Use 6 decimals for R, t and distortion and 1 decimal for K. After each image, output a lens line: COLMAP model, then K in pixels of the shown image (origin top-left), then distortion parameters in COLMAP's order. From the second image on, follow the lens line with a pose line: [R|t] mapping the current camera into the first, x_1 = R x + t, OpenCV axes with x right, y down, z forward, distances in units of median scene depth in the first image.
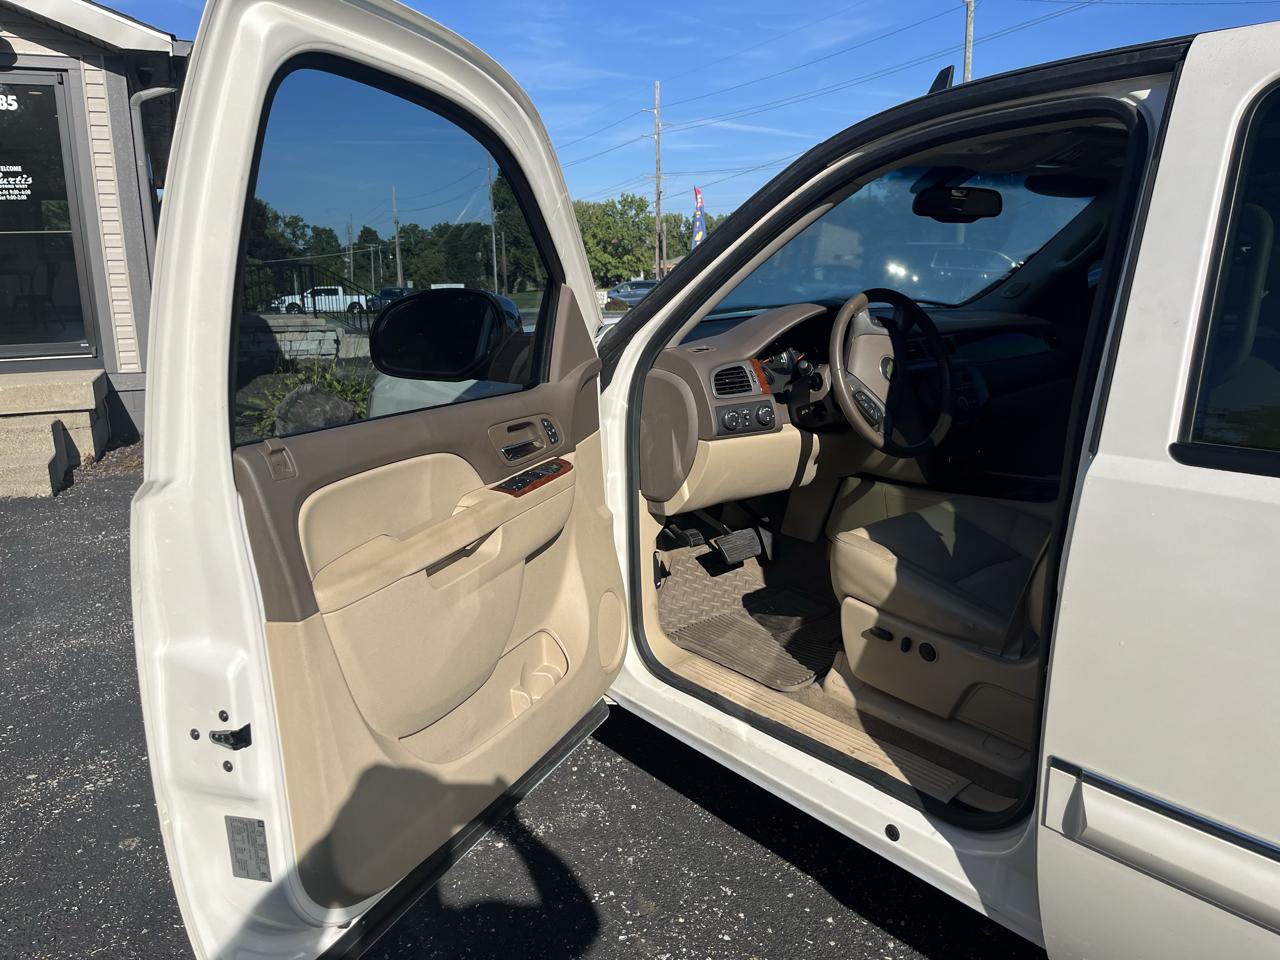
lens RADIAL K [[953.9, 0, 642.1], [0, 953.9, 468.0], [0, 0, 1]] dist [0.075097, -0.098908]
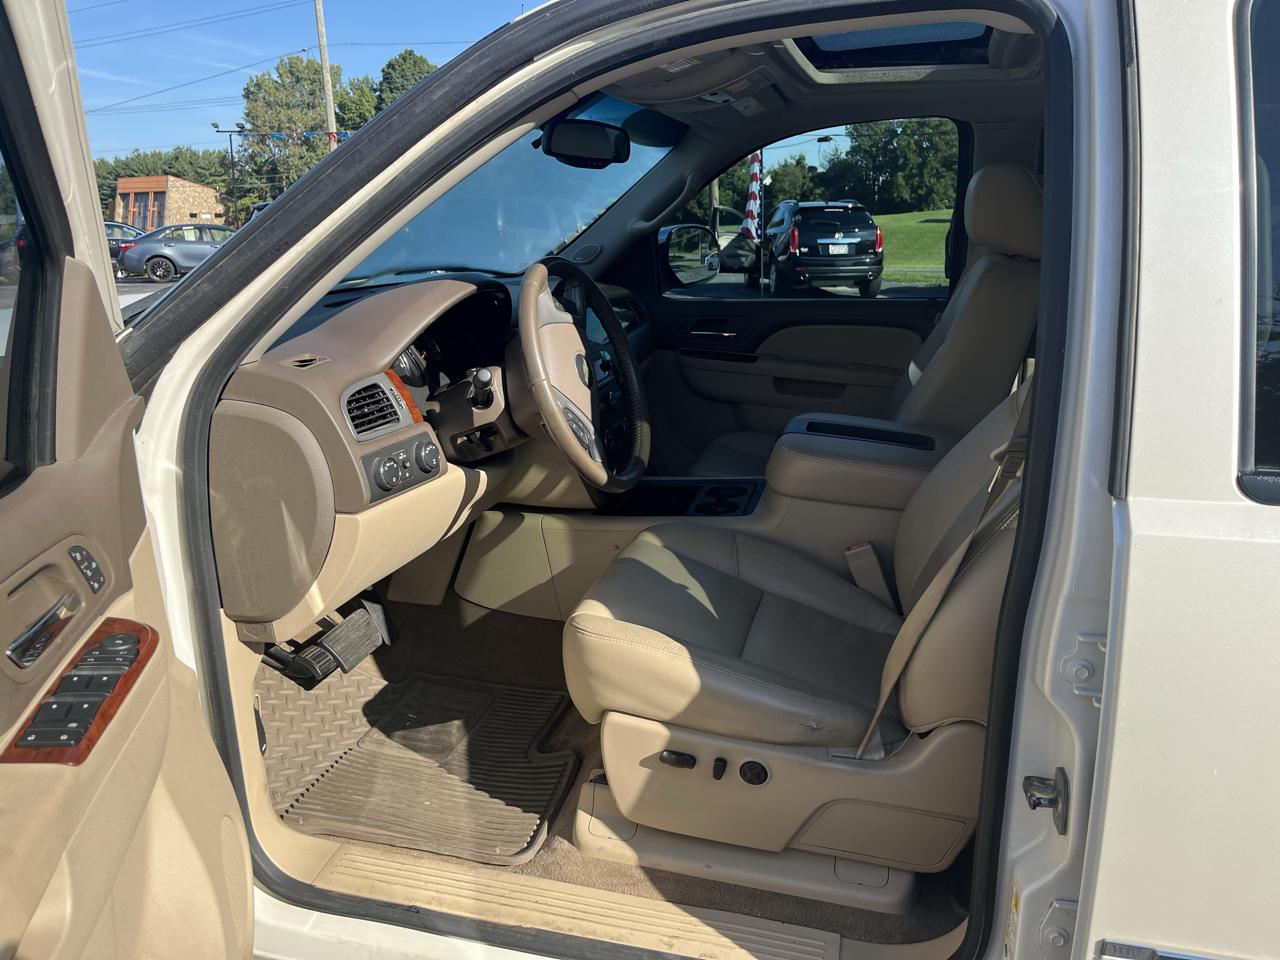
lens RADIAL K [[953.9, 0, 642.1], [0, 953.9, 468.0], [0, 0, 1]] dist [0.075097, -0.098908]
pose [[0.816774, -0.137923, 0.560229, -0.116062], [0.117068, 0.990426, 0.073157, -0.078737], [-0.564955, 0.005832, 0.825101, 0.391362]]
